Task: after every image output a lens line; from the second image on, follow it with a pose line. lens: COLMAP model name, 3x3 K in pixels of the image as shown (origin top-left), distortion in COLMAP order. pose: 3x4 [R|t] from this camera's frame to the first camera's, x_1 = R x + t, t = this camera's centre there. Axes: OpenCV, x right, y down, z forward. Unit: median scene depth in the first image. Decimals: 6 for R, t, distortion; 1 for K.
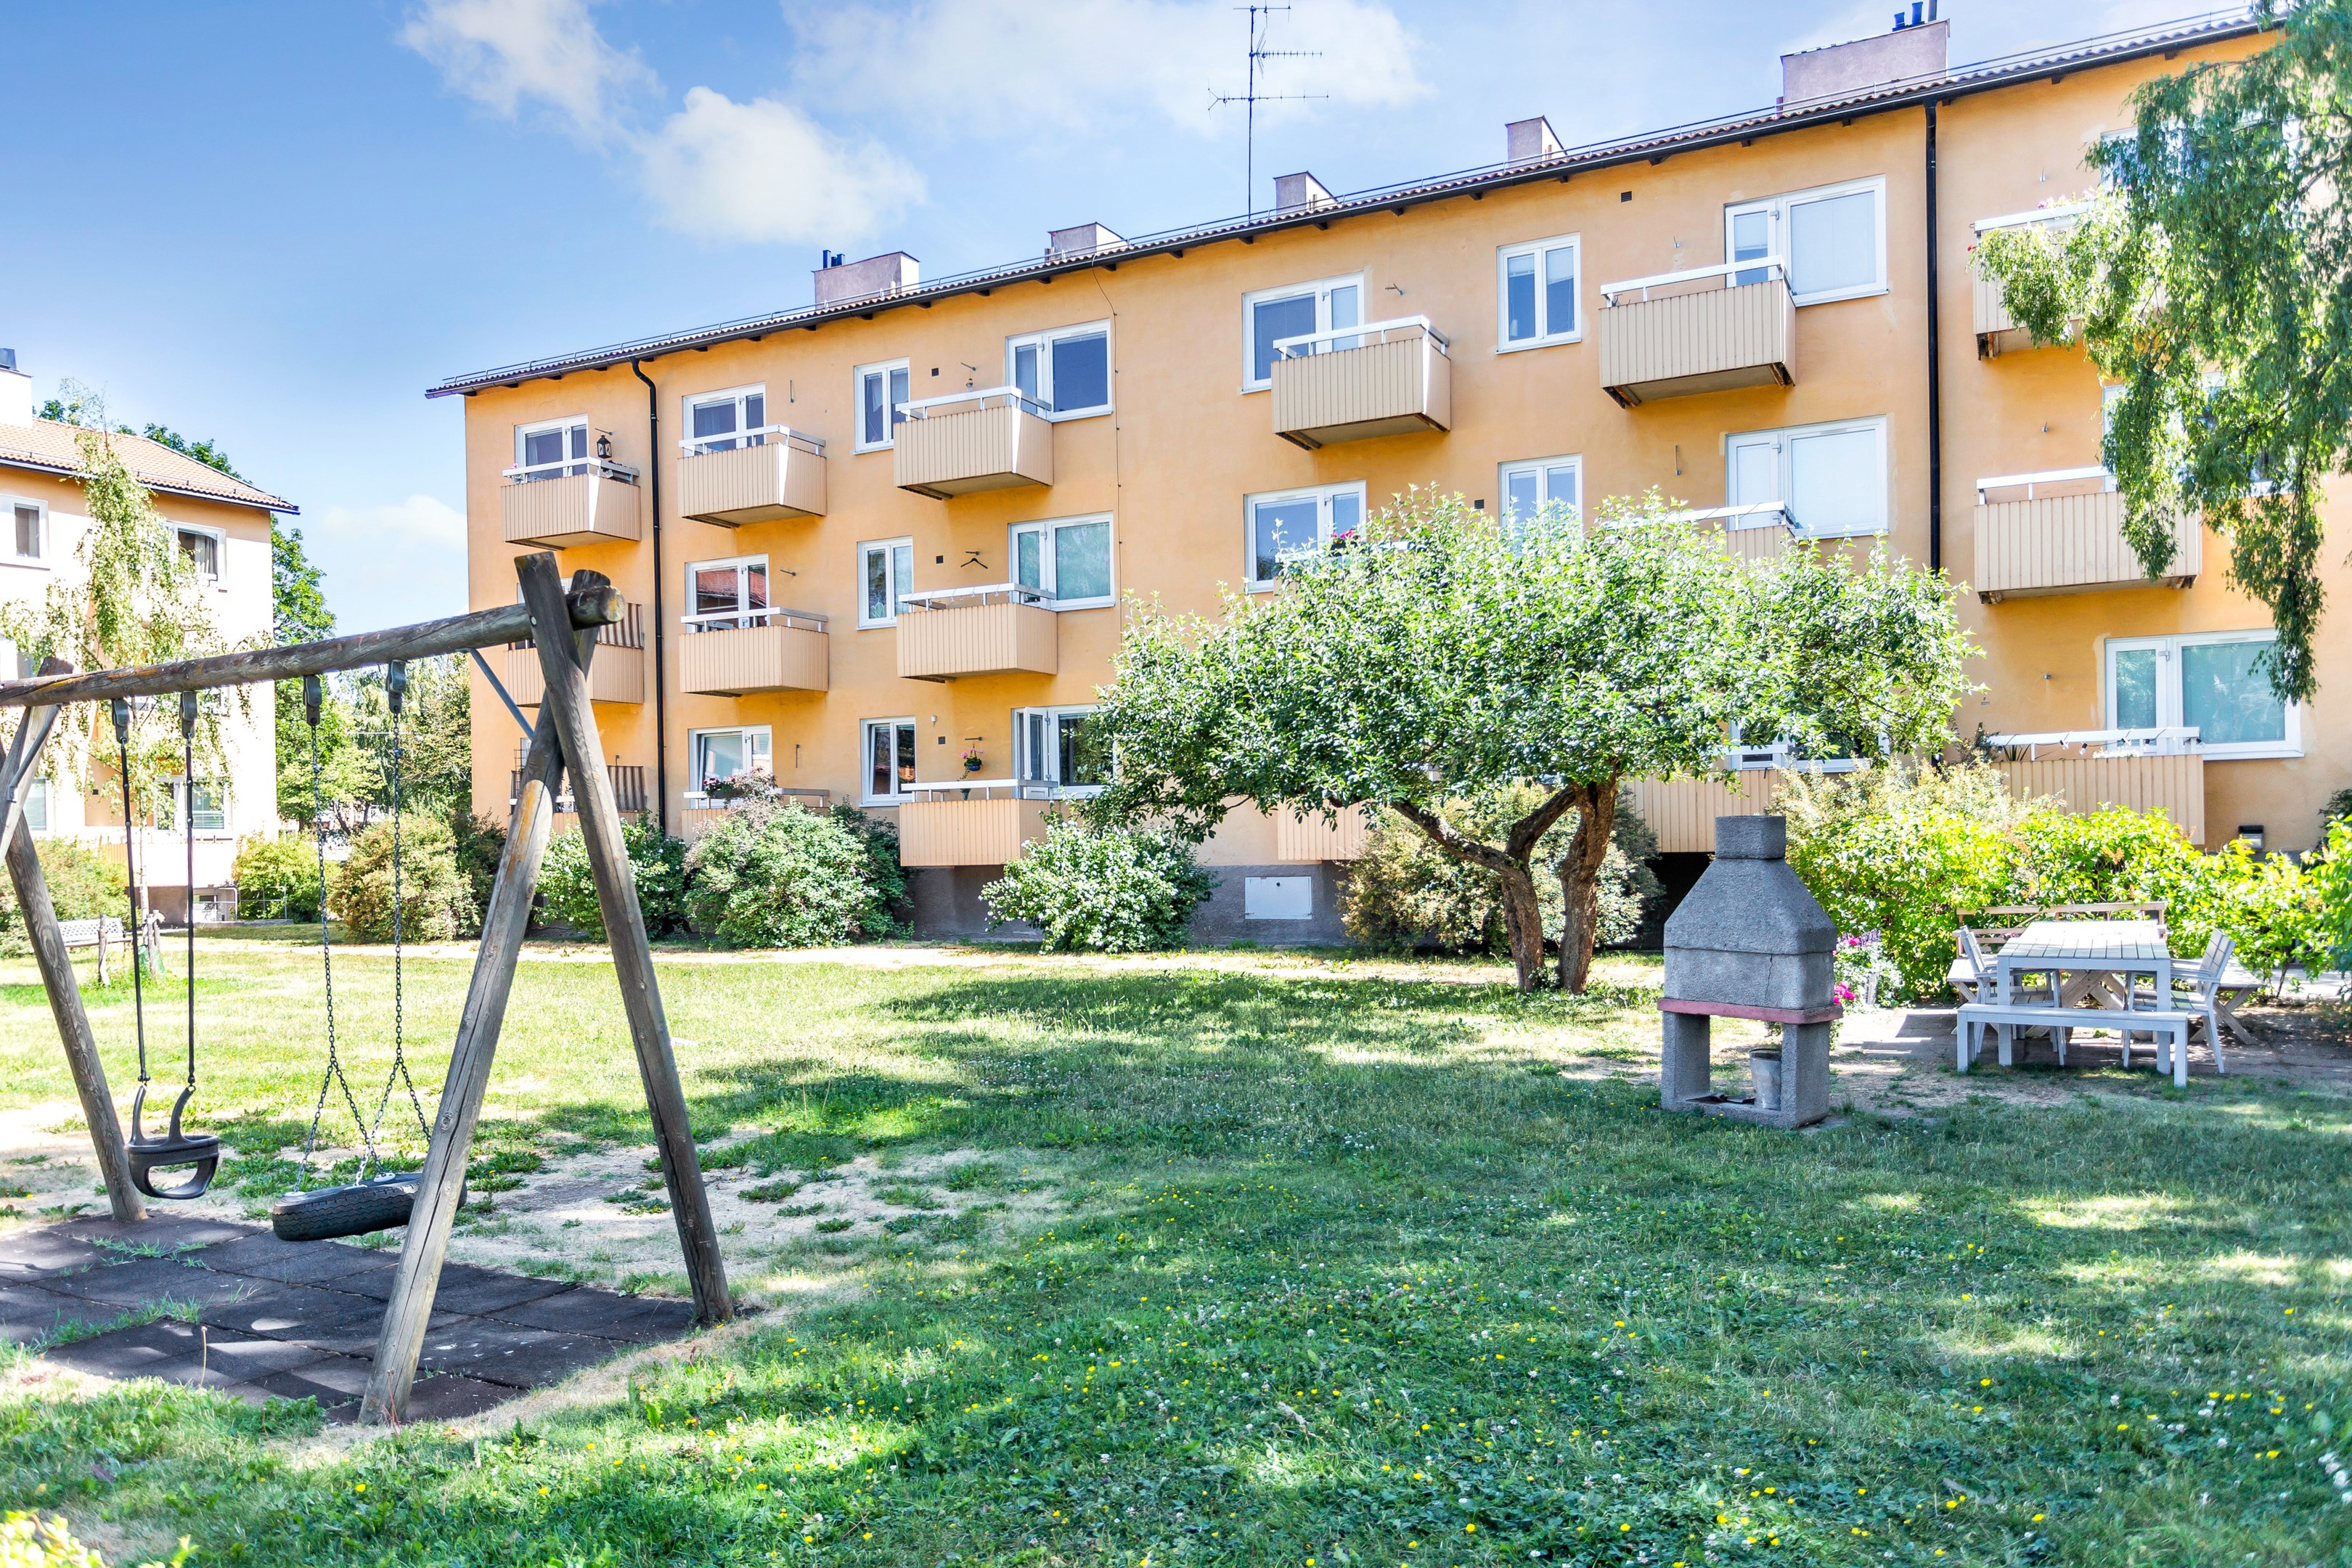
lens RADIAL K [[1784.6, 0, 1174.7], [0, 1784.6, 856.2], [0, 0, 1]] dist [0.052831, -0.172289]
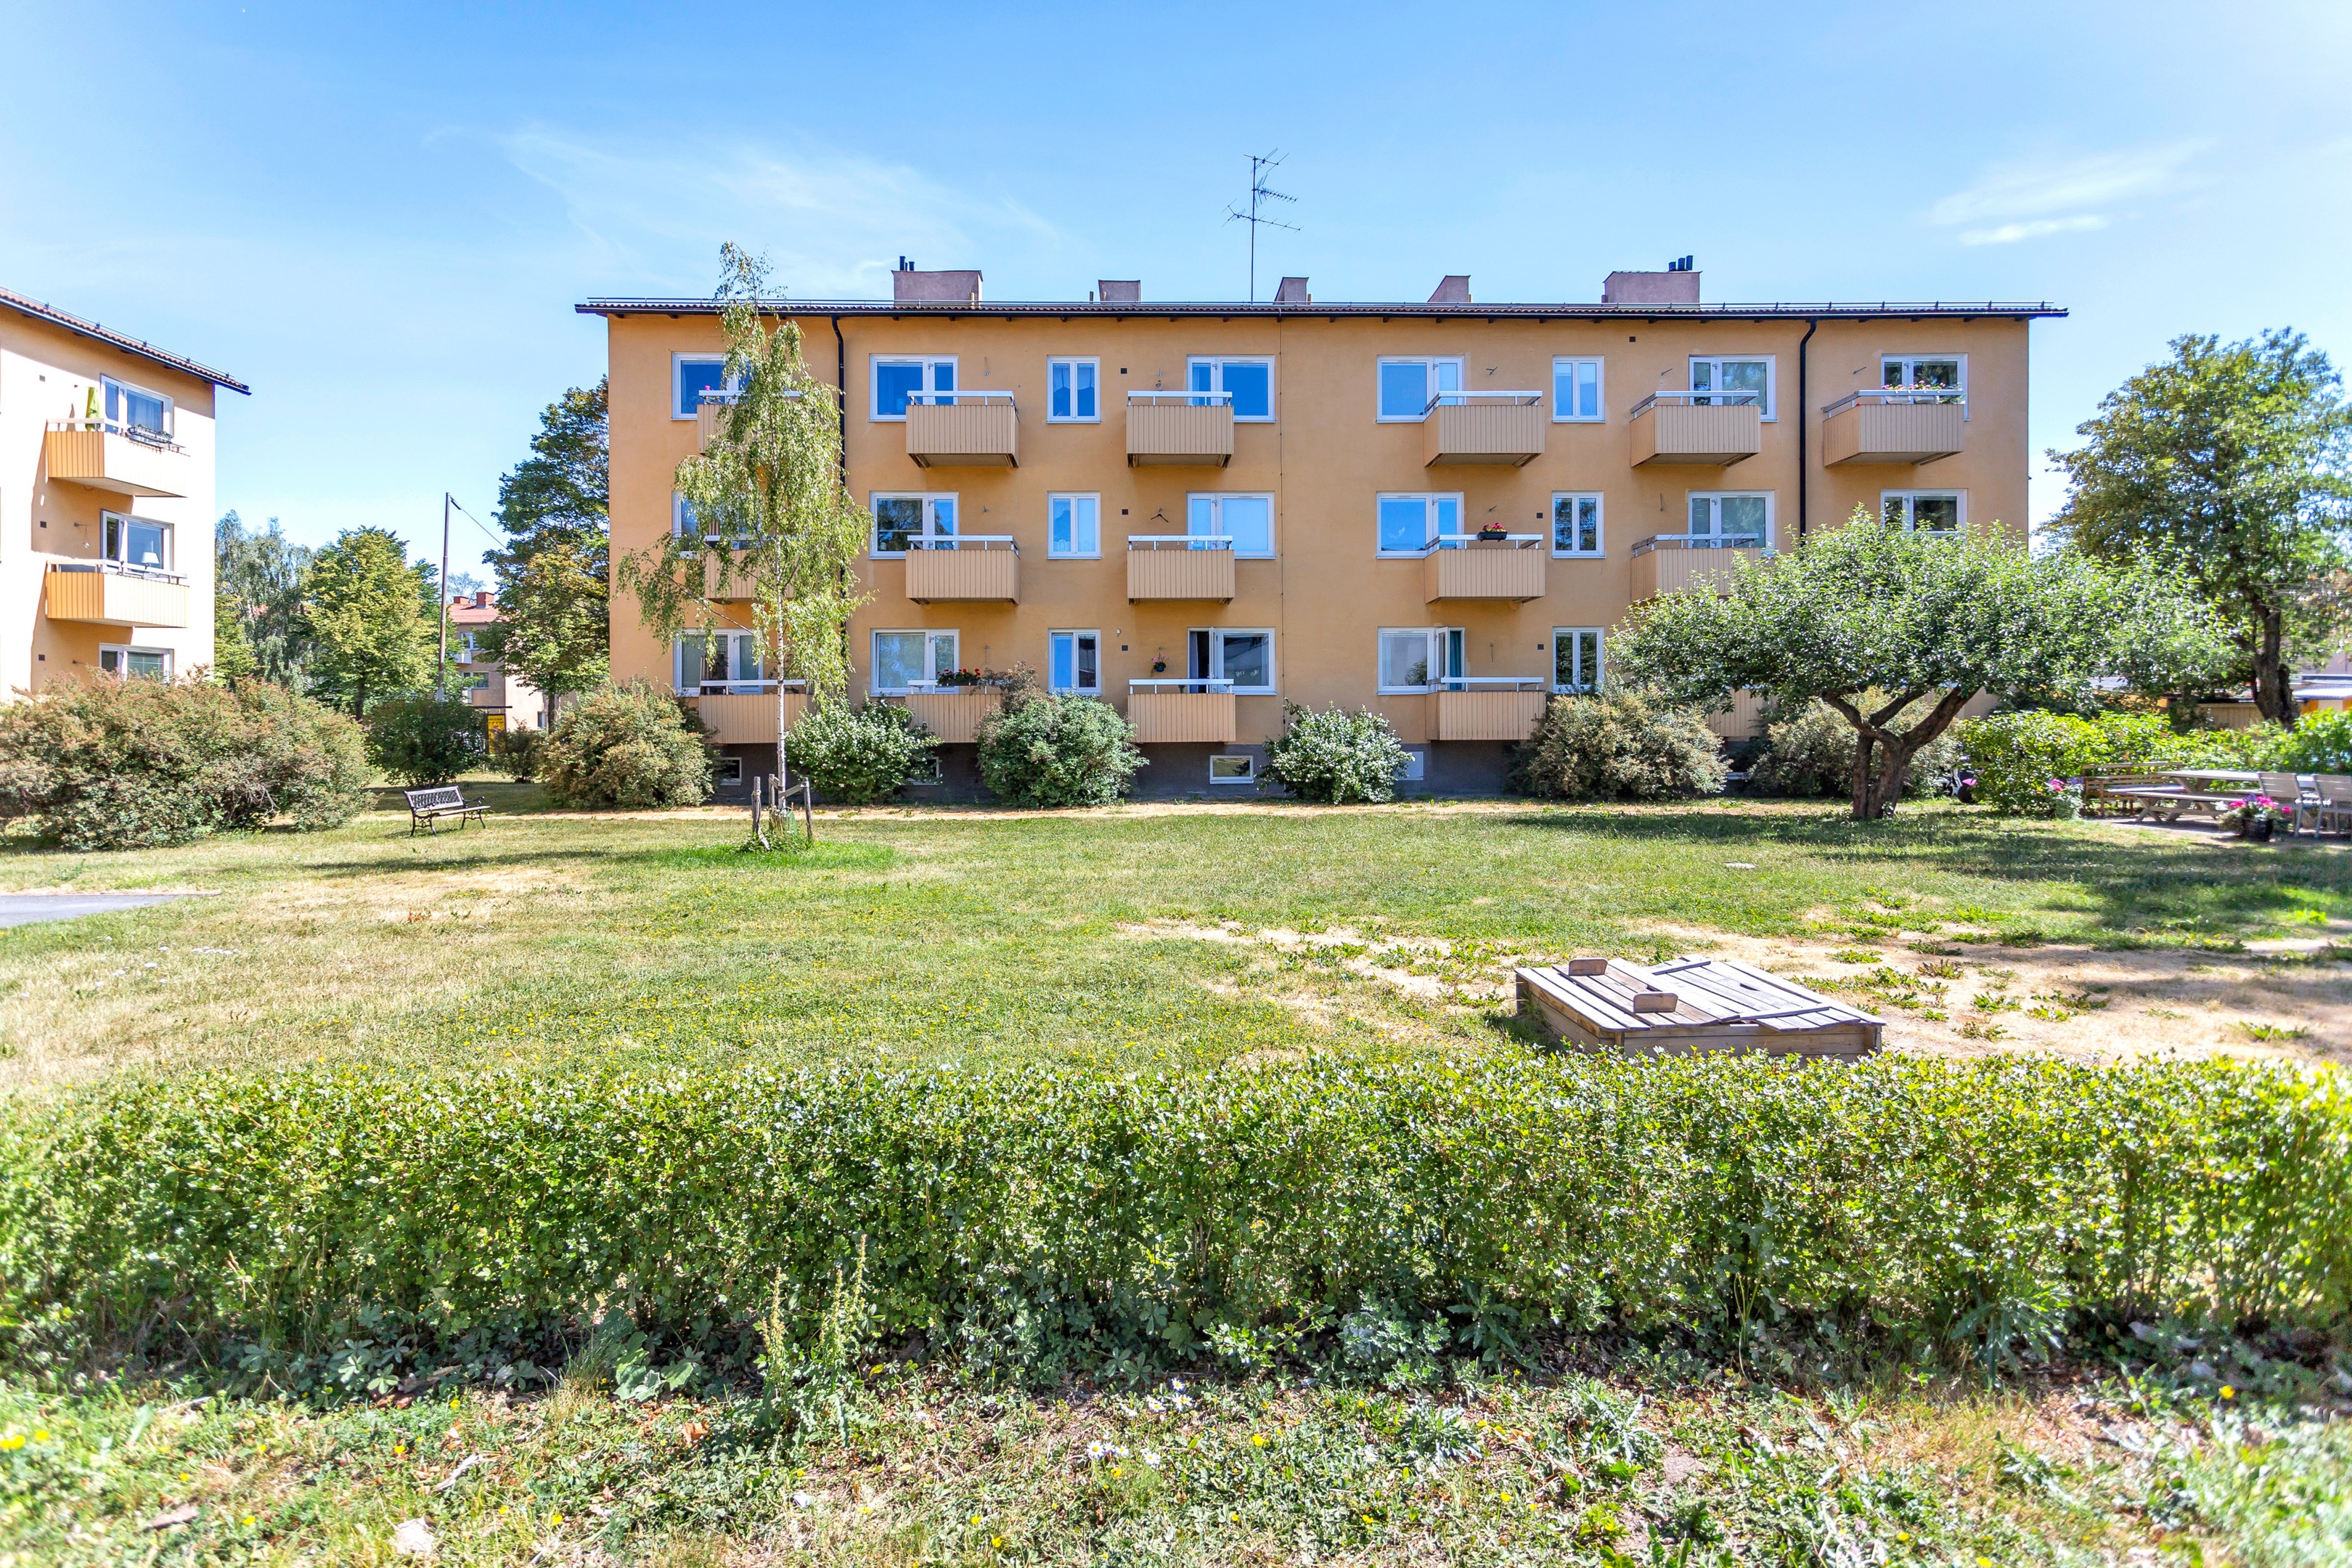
lens RADIAL K [[1100.7, 0, 1179.8], [0, 1100.7, 751.3], [0, 0, 1]] dist [-0.001223, -0.000219]
pose [[0.865946, 0.004451, 0.500119, -0.504786], [-0.006882, 0.999972, 0.003018, 0.009371], [-0.500091, -0.006055, 0.865952, 0.269156]]
